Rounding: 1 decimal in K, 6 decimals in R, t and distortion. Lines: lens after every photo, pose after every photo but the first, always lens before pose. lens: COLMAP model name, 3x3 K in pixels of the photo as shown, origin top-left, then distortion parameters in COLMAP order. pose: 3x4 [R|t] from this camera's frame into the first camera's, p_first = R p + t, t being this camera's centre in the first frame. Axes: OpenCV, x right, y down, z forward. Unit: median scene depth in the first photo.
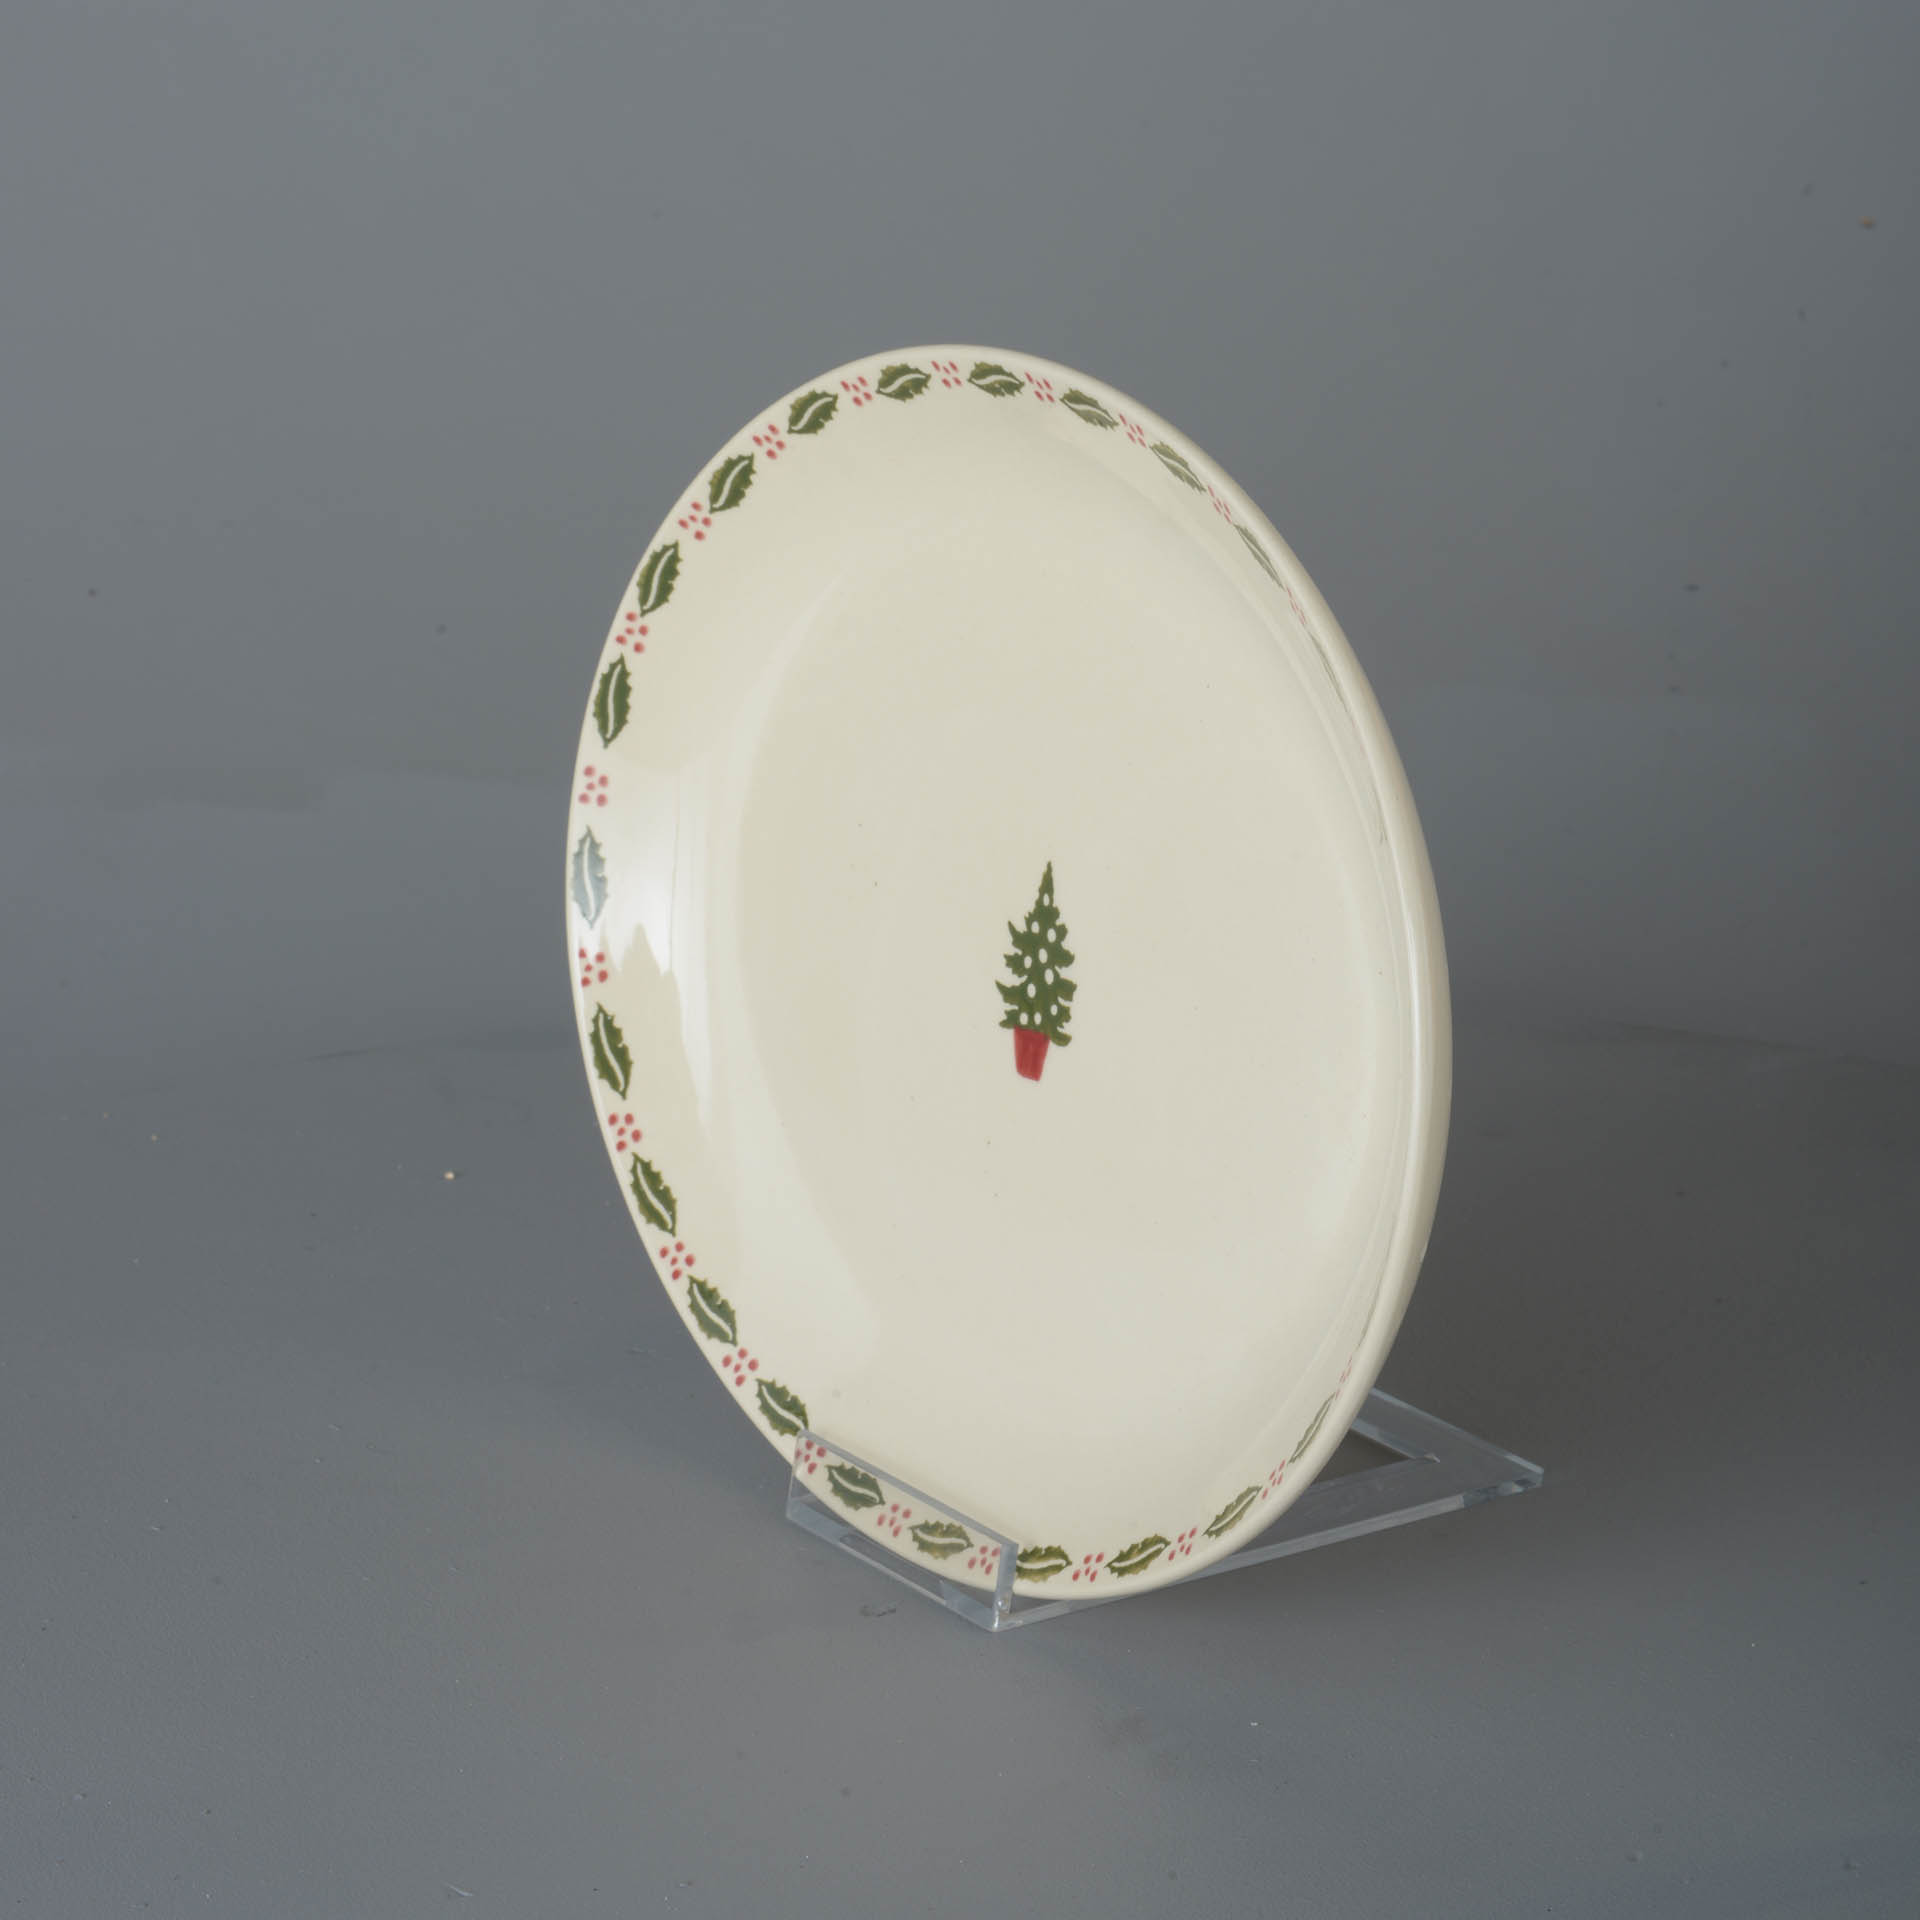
lens RADIAL K [[7794.3, 0, 960.0], [0, 7794.3, 960.0], [0, 0, 1]] dist [-0.006166, 2.035344]
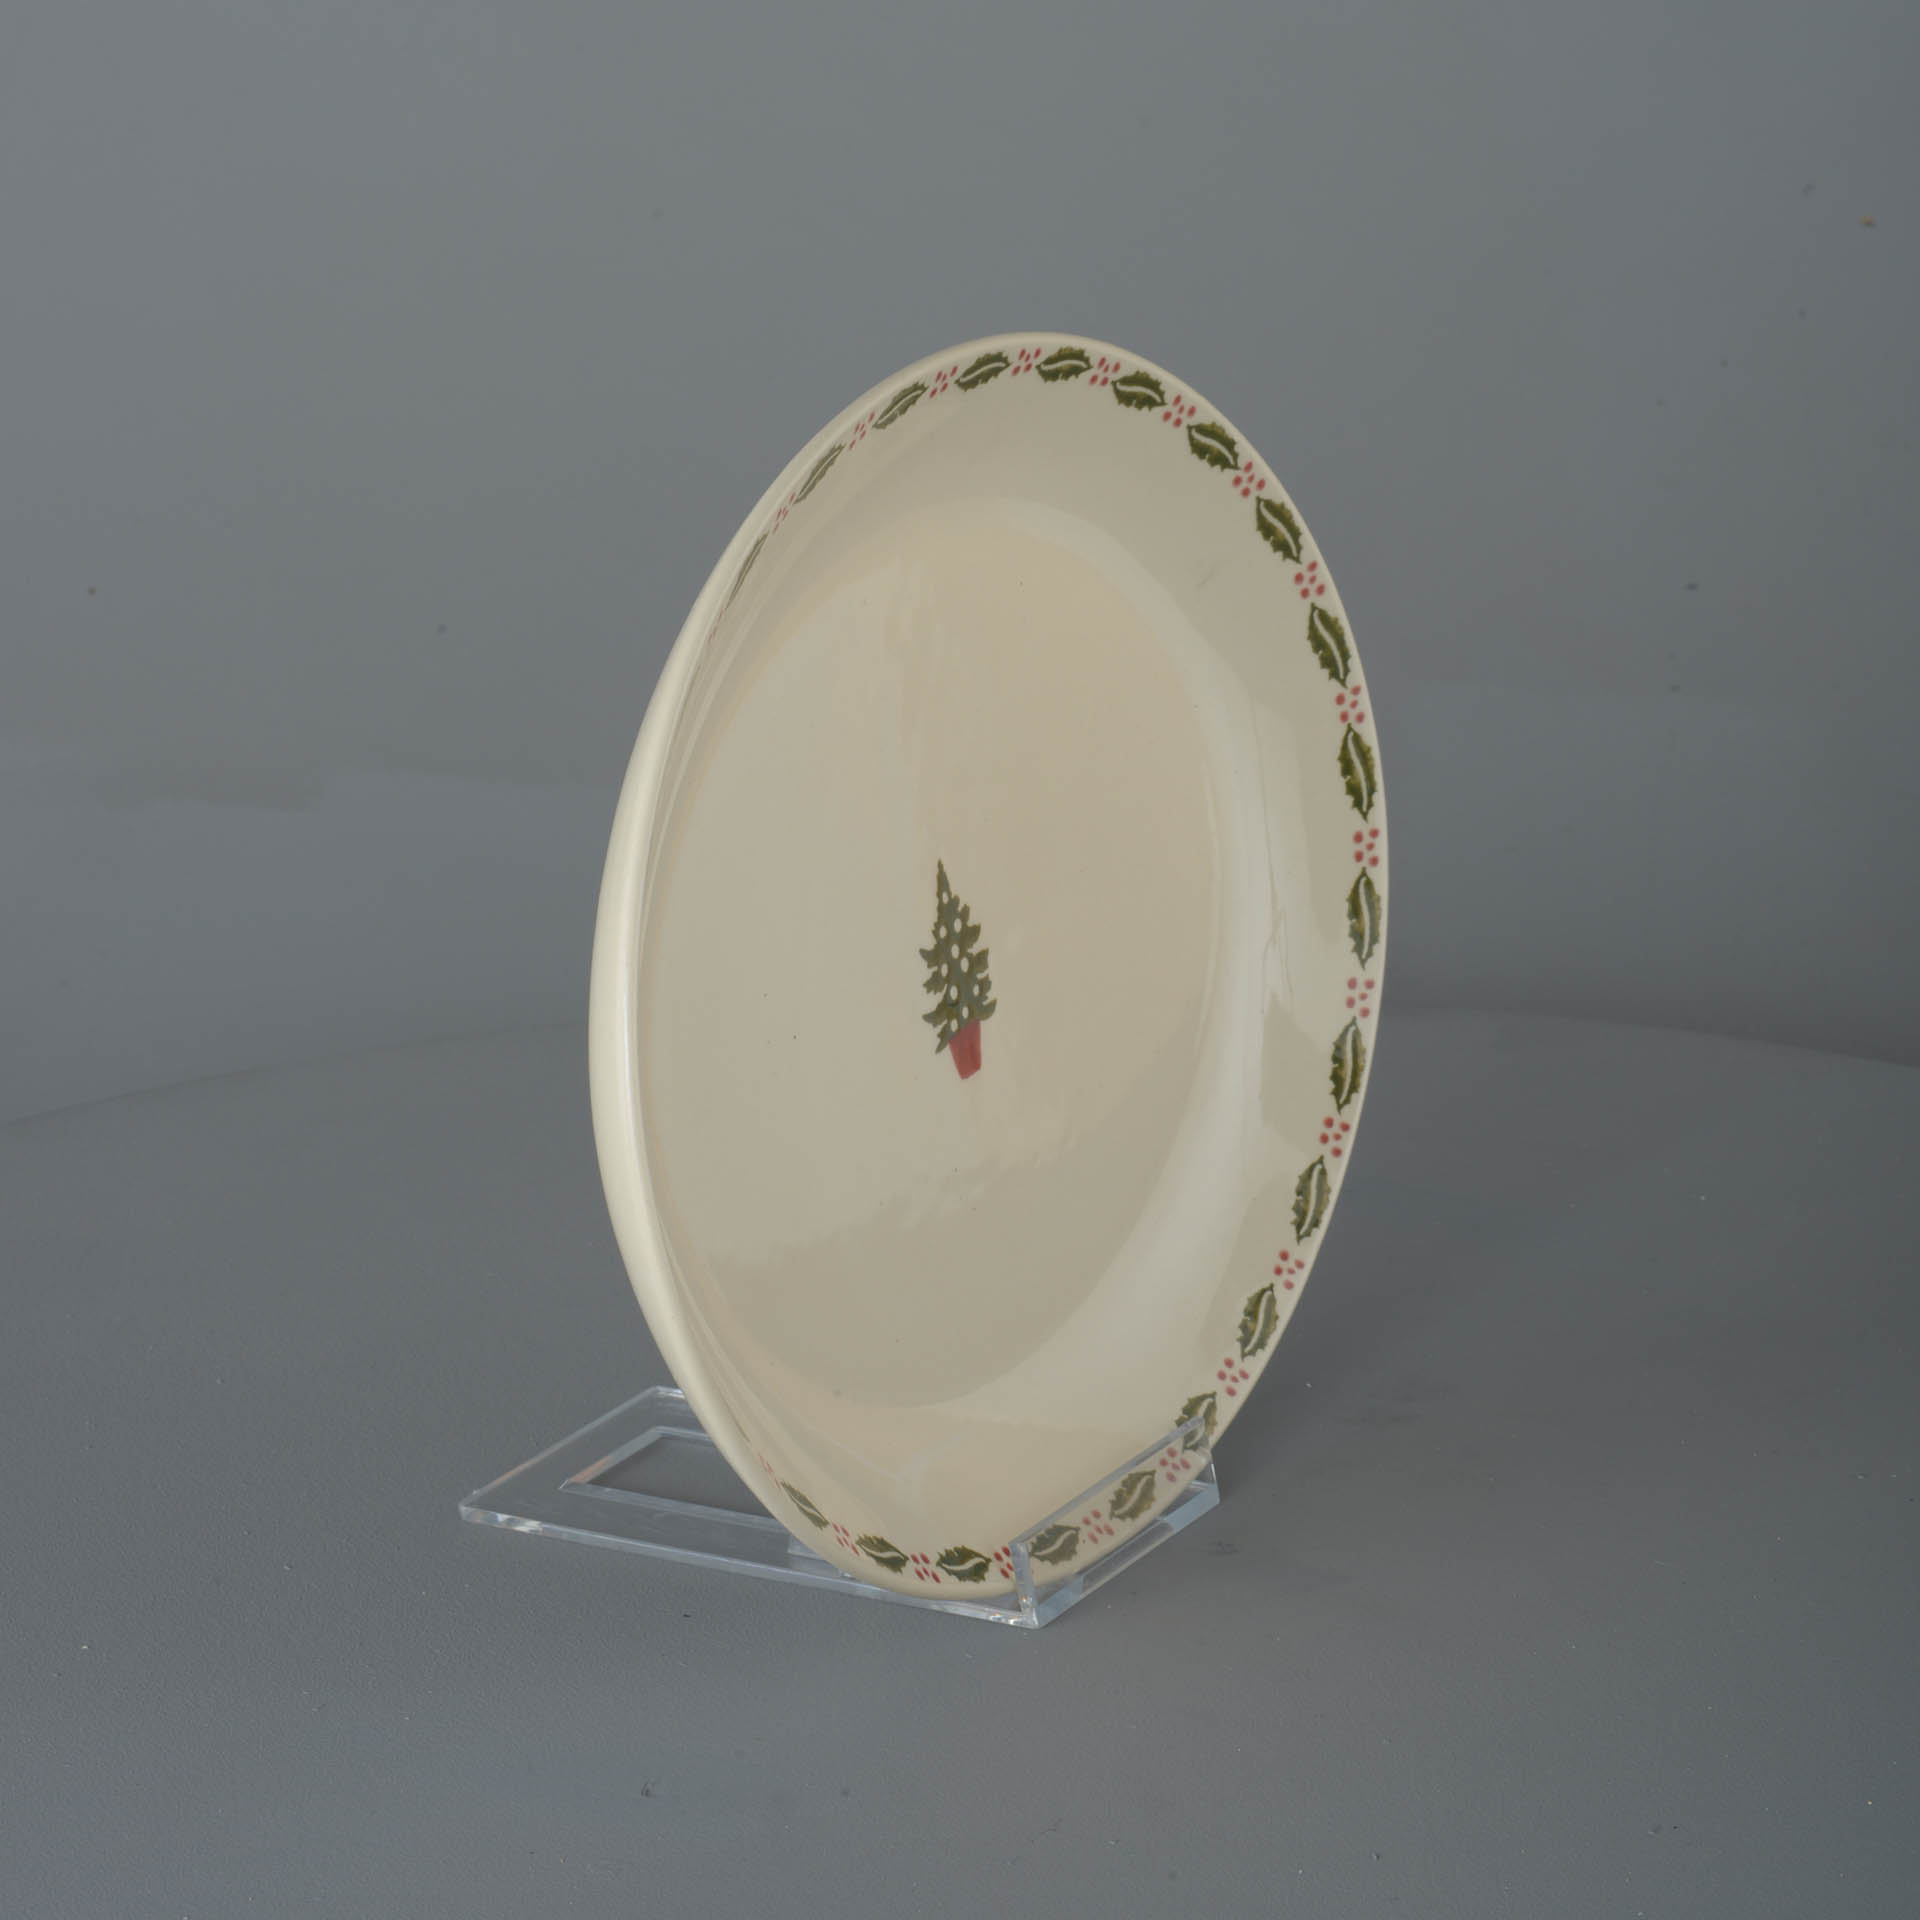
lens RADIAL K [[7794.3, 0, 960.0], [0, 7794.3, 960.0], [0, 0, 1]] dist [-0.006166, 2.035344]
pose [[-0.464382, -0.227596, 0.855891, -0.830851], [0.294121, 0.871932, 0.391443, -0.383891], [-0.835370, 0.433514, -0.337969, 1.312047]]
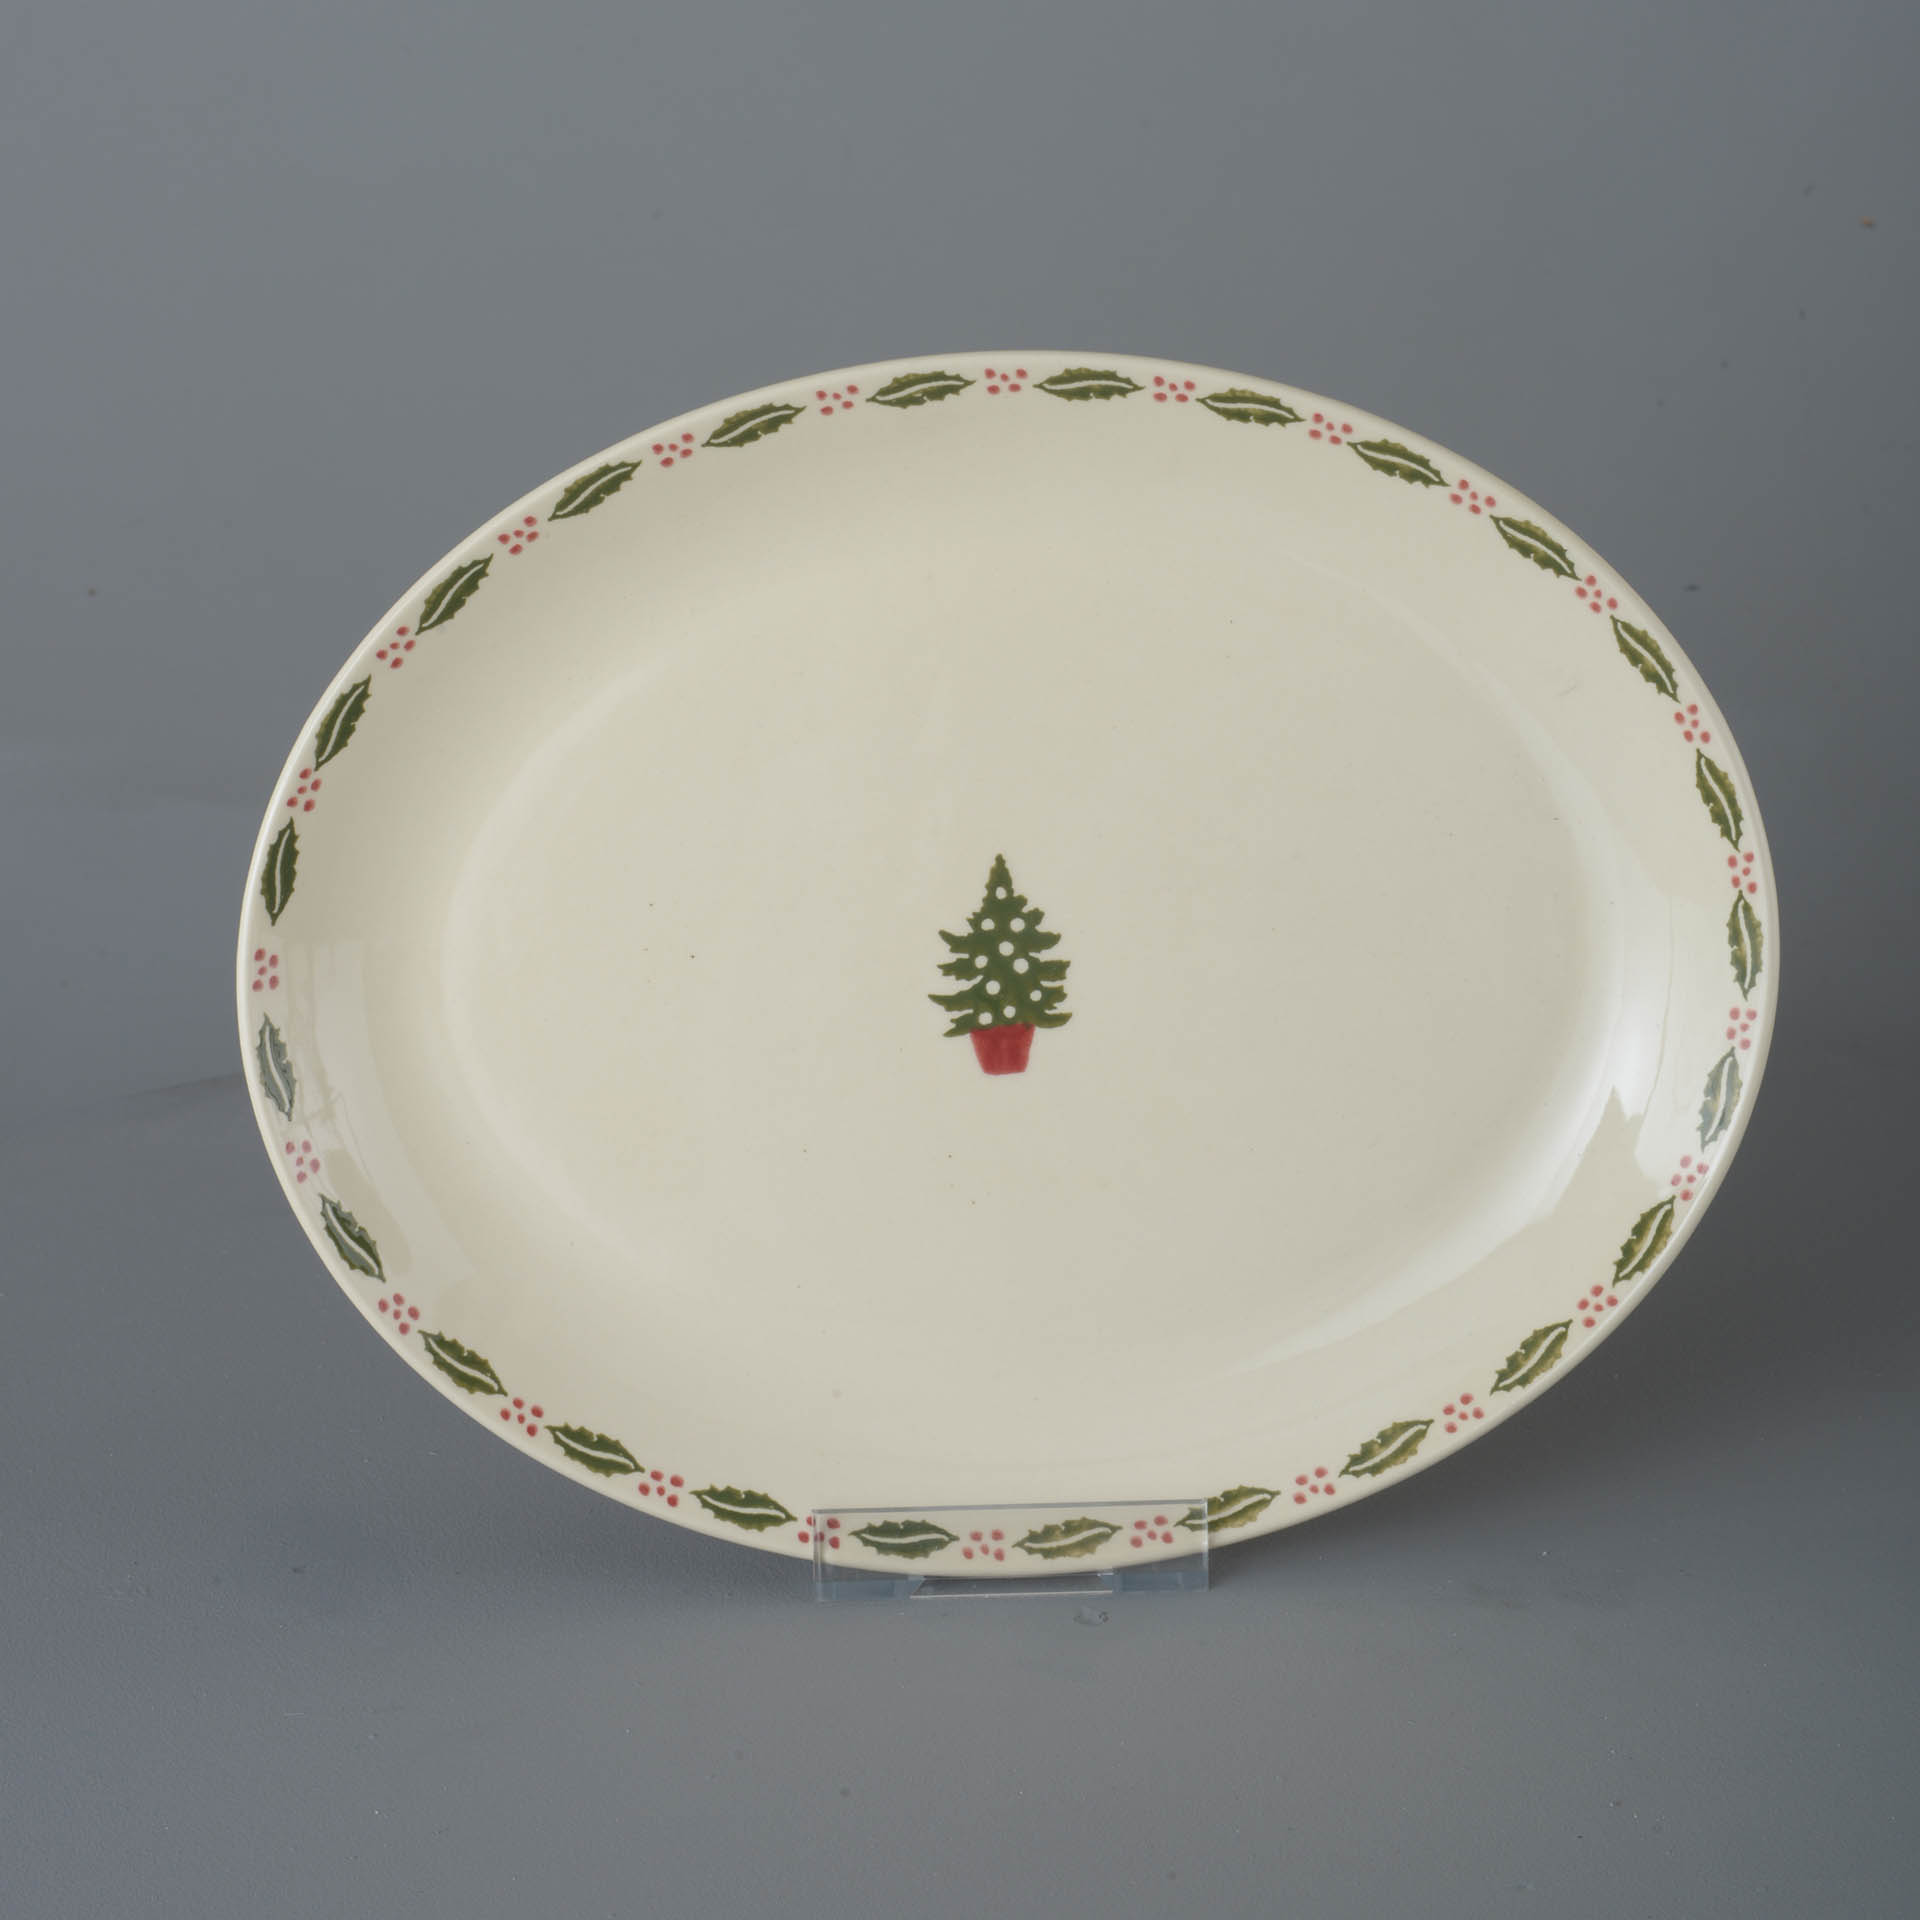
lens RADIAL K [[7794.3, 0, 960.0], [0, 7794.3, 960.0], [0, 0, 1]] dist [-0.006166, 2.035344]
pose [[0.530685, -0.228900, 0.816075, -0.796472], [0.260788, 0.960229, 0.099746, -0.098875], [-0.806451, 0.159888, 0.569274, 0.424565]]
